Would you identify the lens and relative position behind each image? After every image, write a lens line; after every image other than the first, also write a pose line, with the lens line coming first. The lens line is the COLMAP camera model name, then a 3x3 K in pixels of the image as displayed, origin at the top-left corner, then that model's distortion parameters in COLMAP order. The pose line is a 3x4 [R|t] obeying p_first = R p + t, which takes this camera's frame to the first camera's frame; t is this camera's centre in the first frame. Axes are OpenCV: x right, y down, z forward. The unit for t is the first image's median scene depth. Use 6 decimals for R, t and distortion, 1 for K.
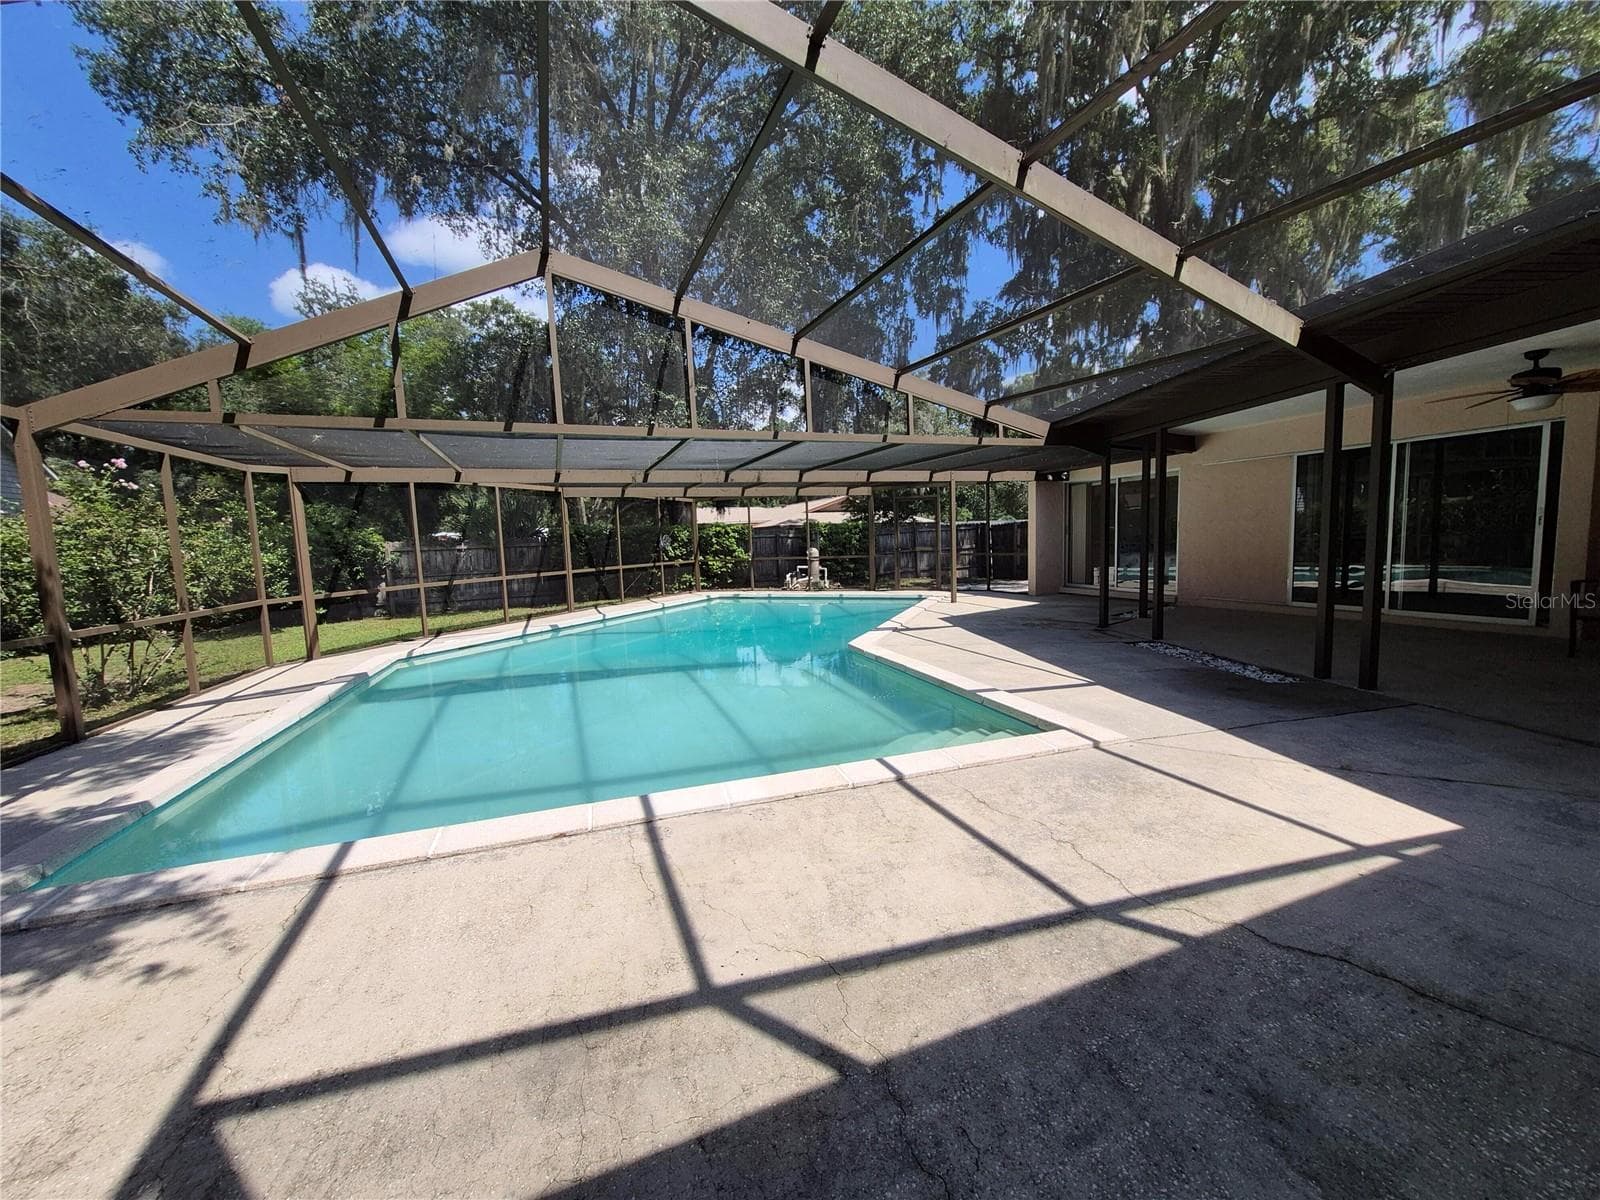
lens RADIAL K [[626.3, 0, 808.2], [0, 626.3, 596.9], [0, 0, 1]] dist [0.000442, -0.000414]
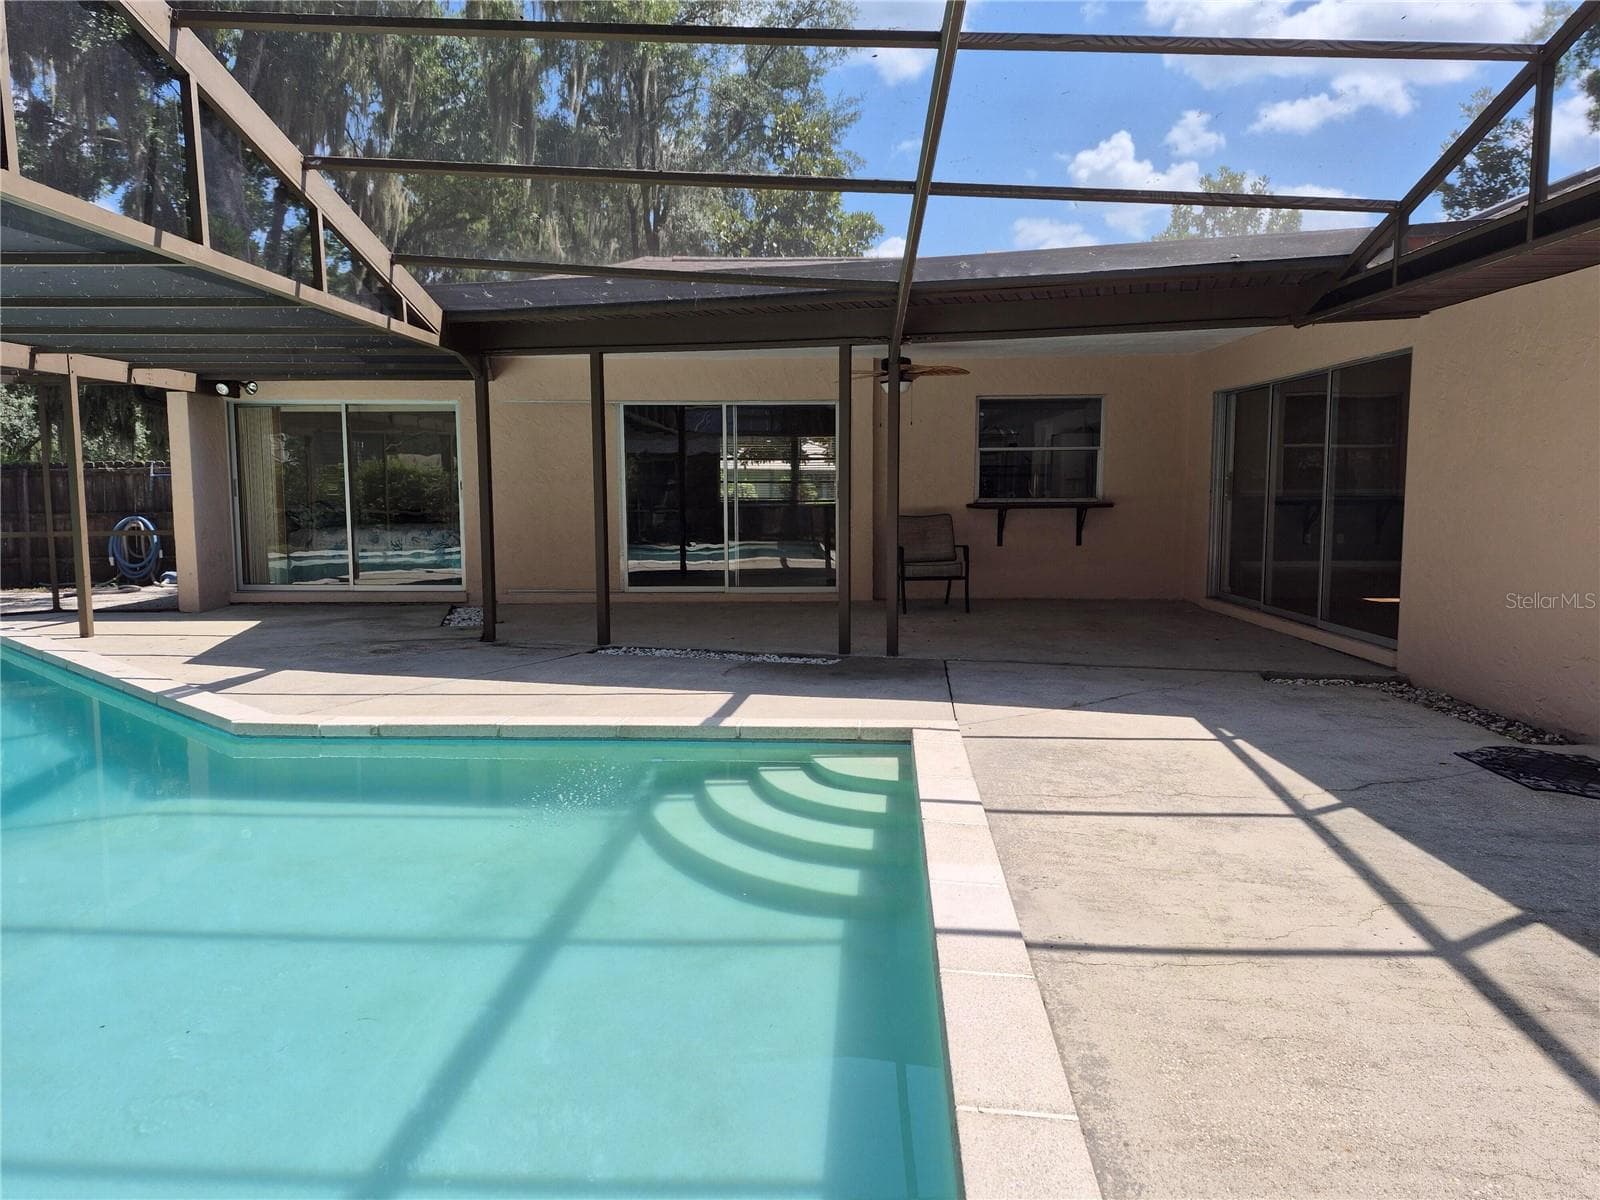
lens RADIAL K [[1104.4, 0, 800.0], [0, 1104.4, 600.0], [0, 0, 1]] dist [0.056134, -0.056199]
pose [[0.384846, -0.065327, 0.920666, -1.823054], [0.077931, 0.996230, 0.038113, -0.049782], [-0.919685, 0.057080, 0.388486, 1.051874]]
